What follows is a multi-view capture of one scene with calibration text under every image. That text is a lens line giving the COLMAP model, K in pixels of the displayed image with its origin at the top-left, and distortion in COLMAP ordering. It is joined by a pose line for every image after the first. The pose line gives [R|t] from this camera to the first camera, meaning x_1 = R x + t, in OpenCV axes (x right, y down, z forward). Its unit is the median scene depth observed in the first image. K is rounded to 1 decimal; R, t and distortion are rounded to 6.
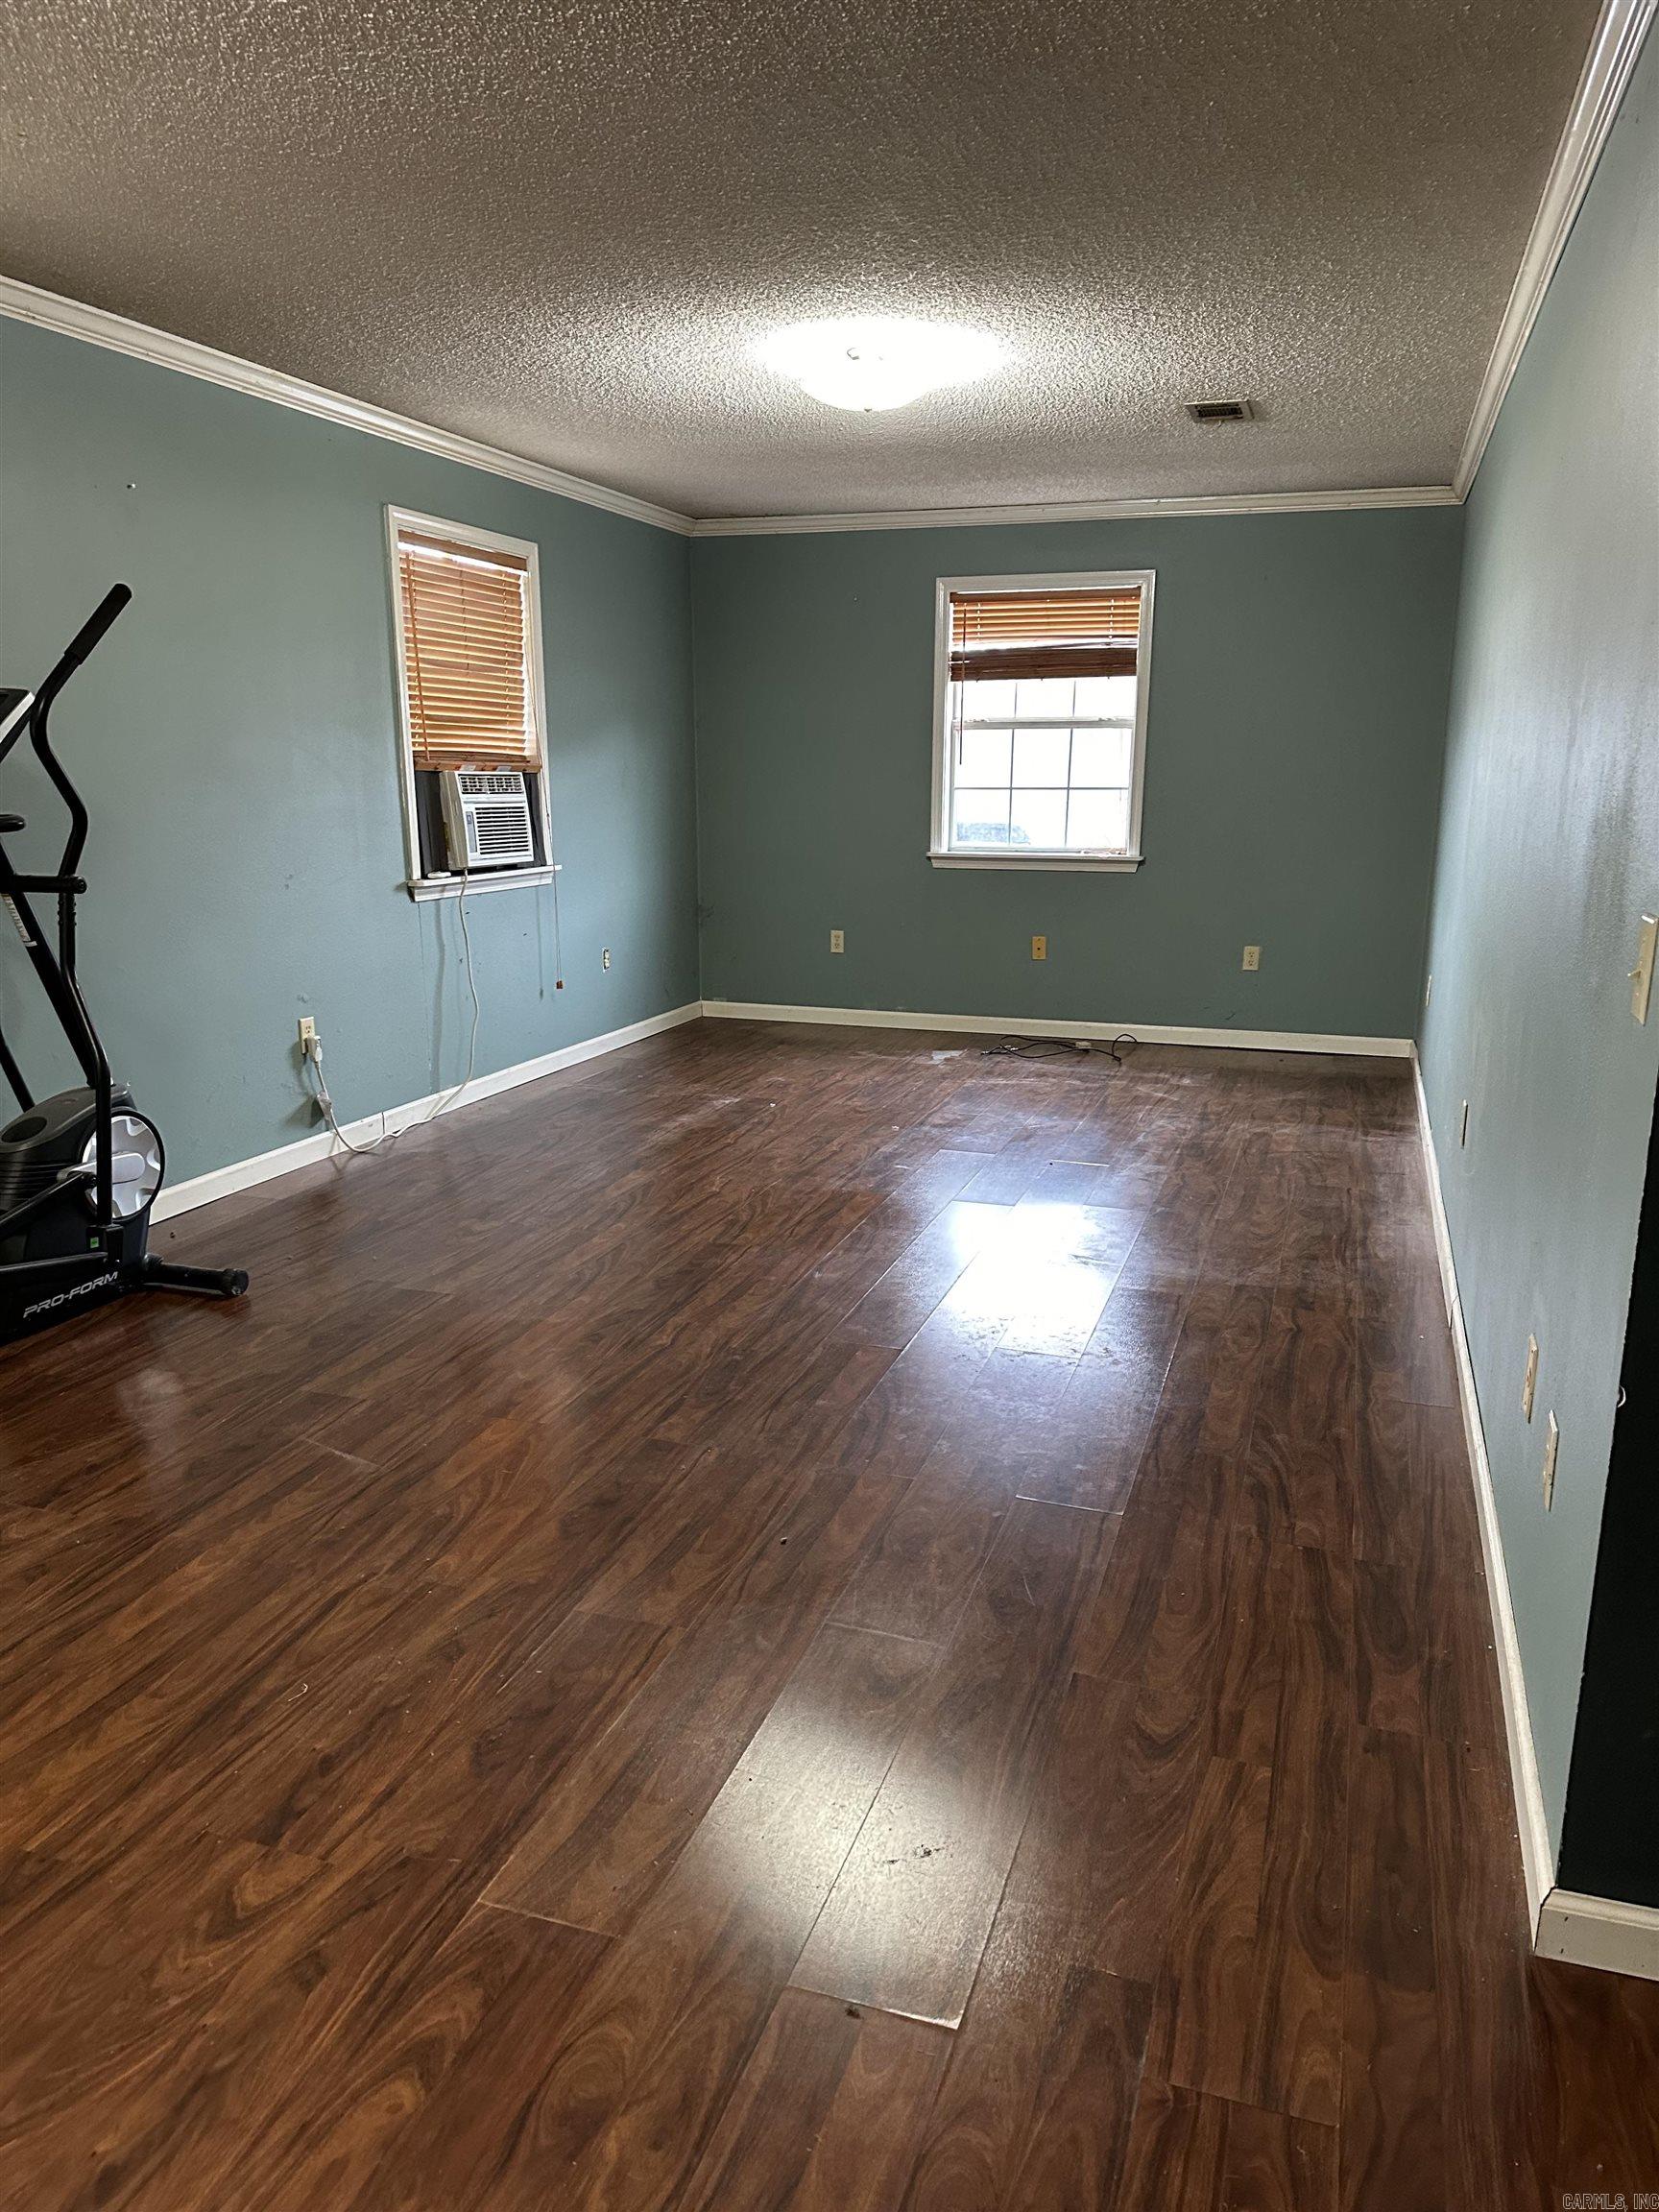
lens RADIAL K [[1546.2, 0, 845.0], [0, 1546.2, 1108.8], [0, 0, 1]] dist [0.072365, -0.128497]
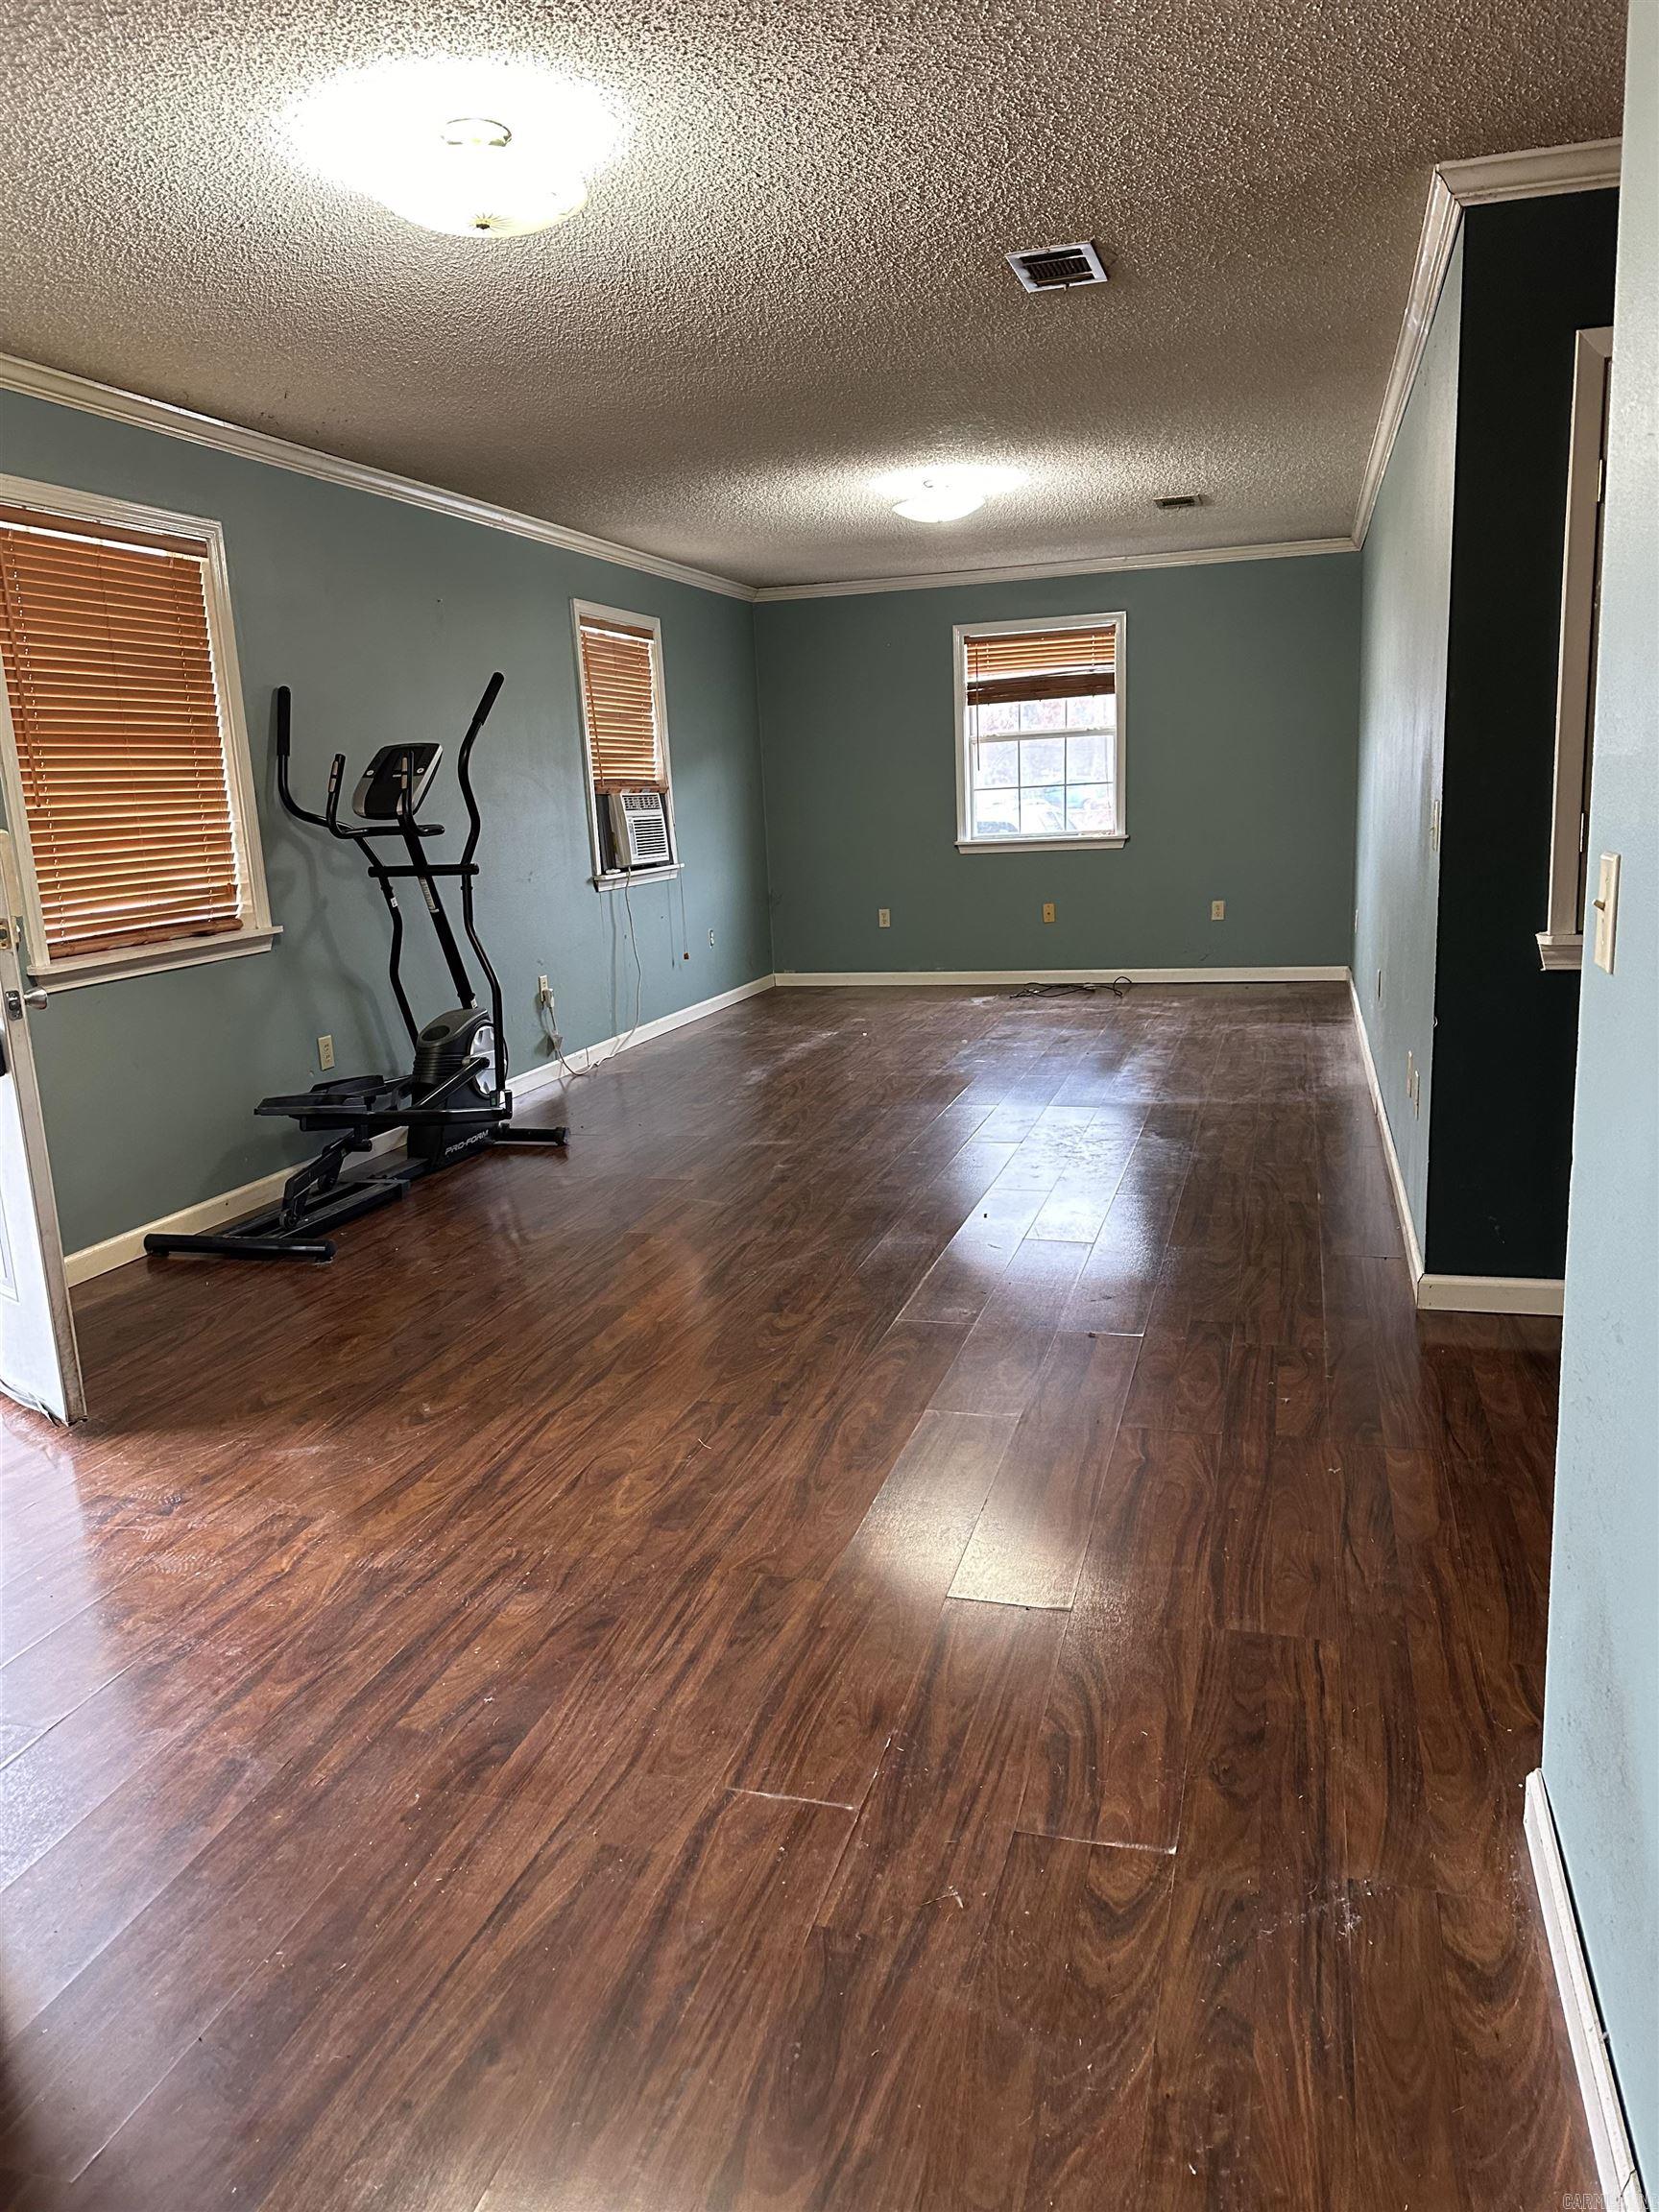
lens RADIAL K [[1556.9, 0, 829.5], [0, 1556.9, 1106.0], [0, 0, 1]] dist [0.051216, -0.001238]
pose [[0.998163, -0.057324, 0.019628, -0.110620], [0.057691, 0.998160, -0.018642, 0.084348], [-0.018523, 0.019740, 0.999634, -0.330068]]
